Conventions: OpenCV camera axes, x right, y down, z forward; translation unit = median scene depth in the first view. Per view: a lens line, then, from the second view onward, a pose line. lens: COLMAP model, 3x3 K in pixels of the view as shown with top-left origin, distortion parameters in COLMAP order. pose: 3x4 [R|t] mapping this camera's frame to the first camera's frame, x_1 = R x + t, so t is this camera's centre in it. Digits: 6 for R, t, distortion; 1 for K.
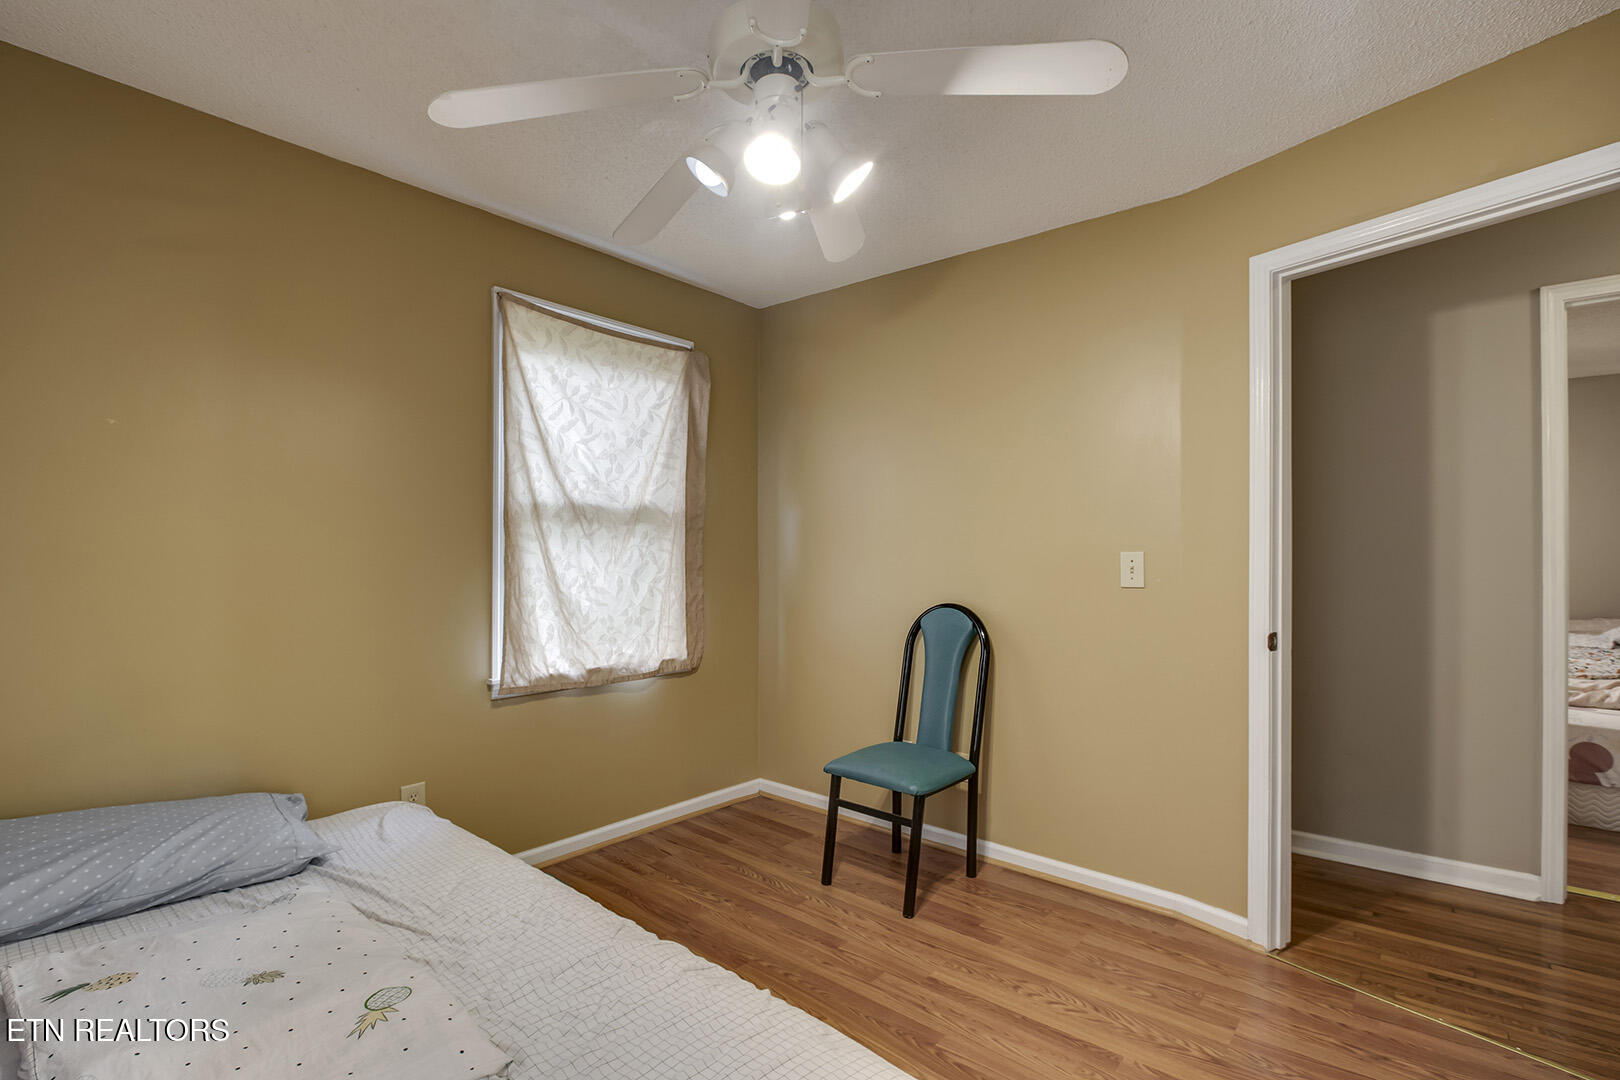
lens RADIAL K [[755.3, 0, 812.4], [0, 755.3, 555.9], [0, 0, 1]] dist [-0.023510, 0.002969]
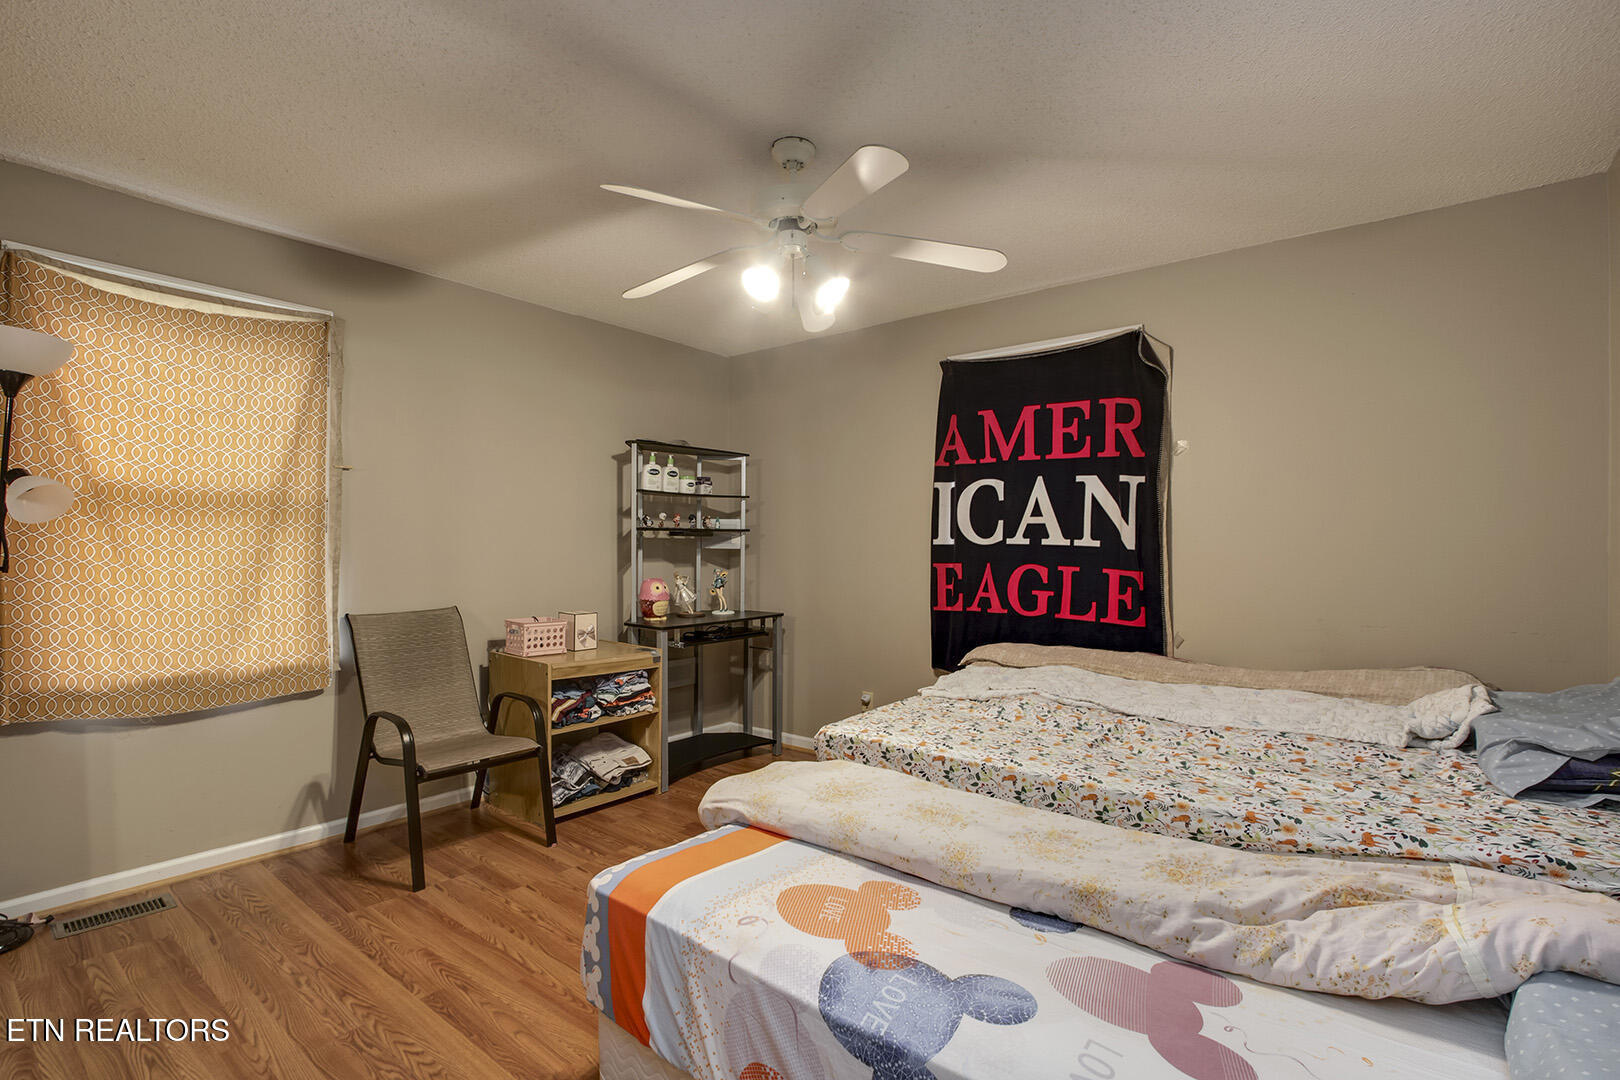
lens RADIAL K [[755.3, 0, 812.4], [0, 755.3, 555.9], [0, 0, 1]] dist [-0.023510, 0.002969]
pose [[0.999671, 0.000691, 0.025632, 1.003592], [-0.000975, 0.999938, 0.011080, -0.004914], [-0.025623, -0.011101, 0.999610, 0.771996]]
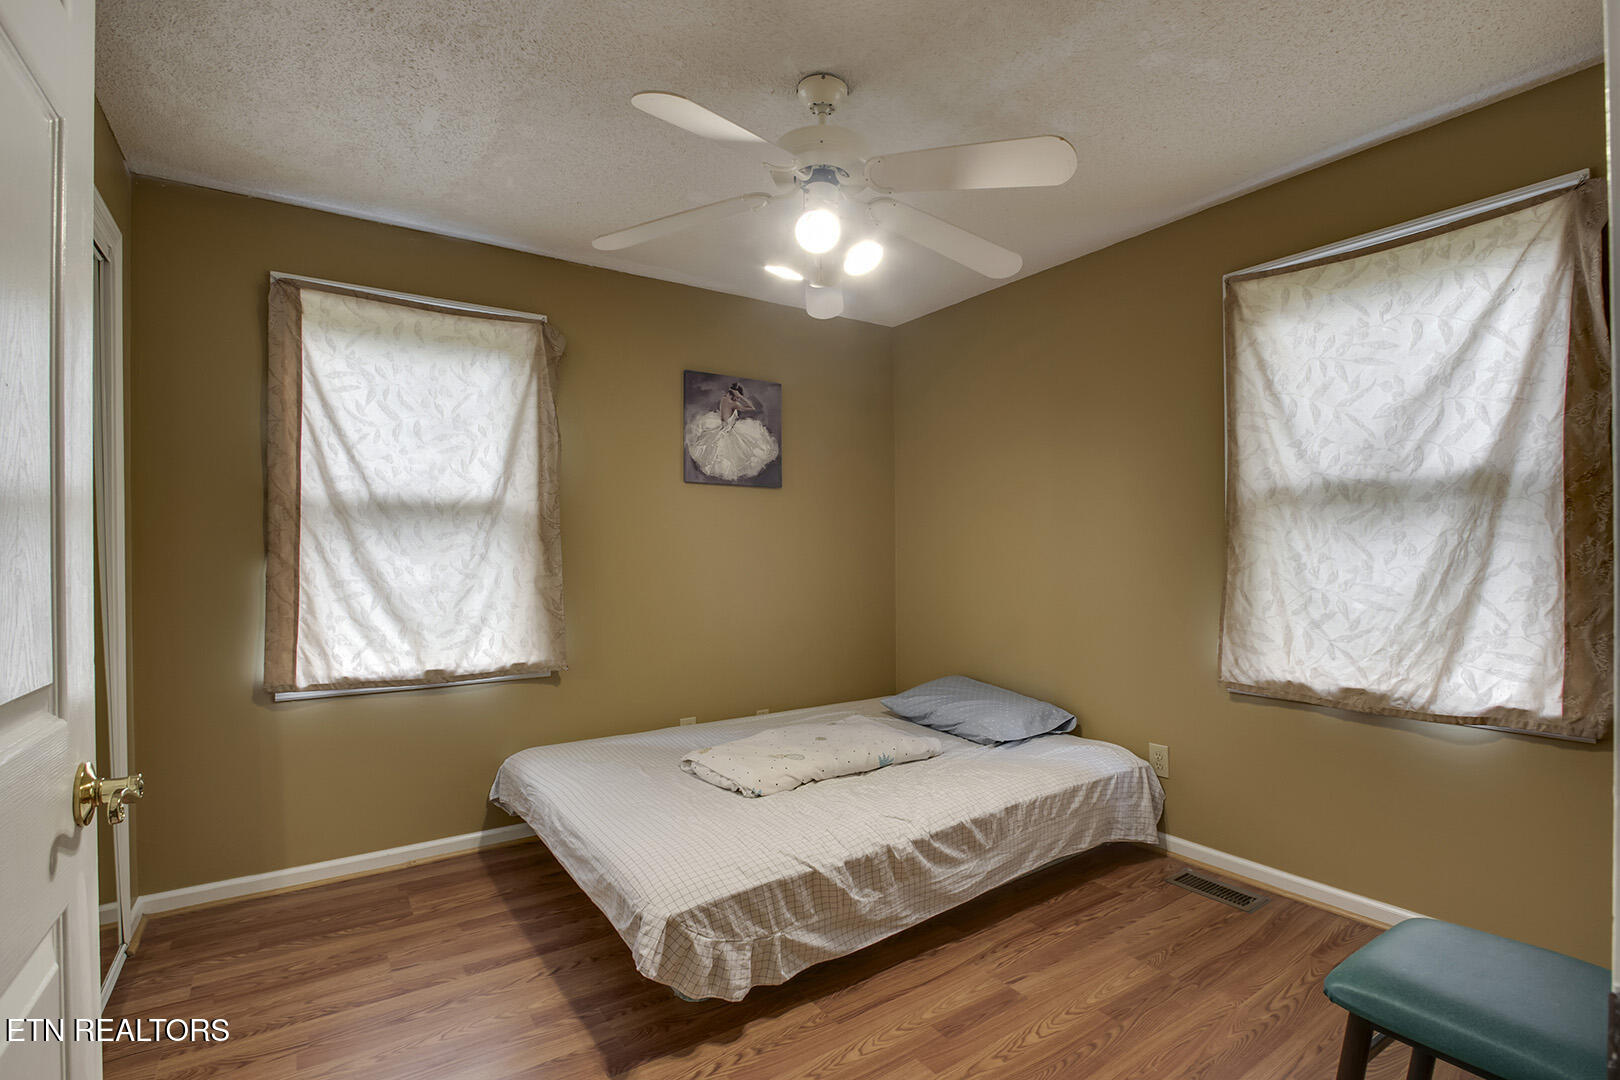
lens RADIAL K [[755.3, 0, 812.4], [0, 755.3, 555.9], [0, 0, 1]] dist [-0.023510, 0.002969]
pose [[-0.251931, -0.000922, -0.967745, 0.605831], [0.002252, 0.999996, -0.001539, 0.011216], [0.967742, -0.002567, -0.251928, 0.650129]]
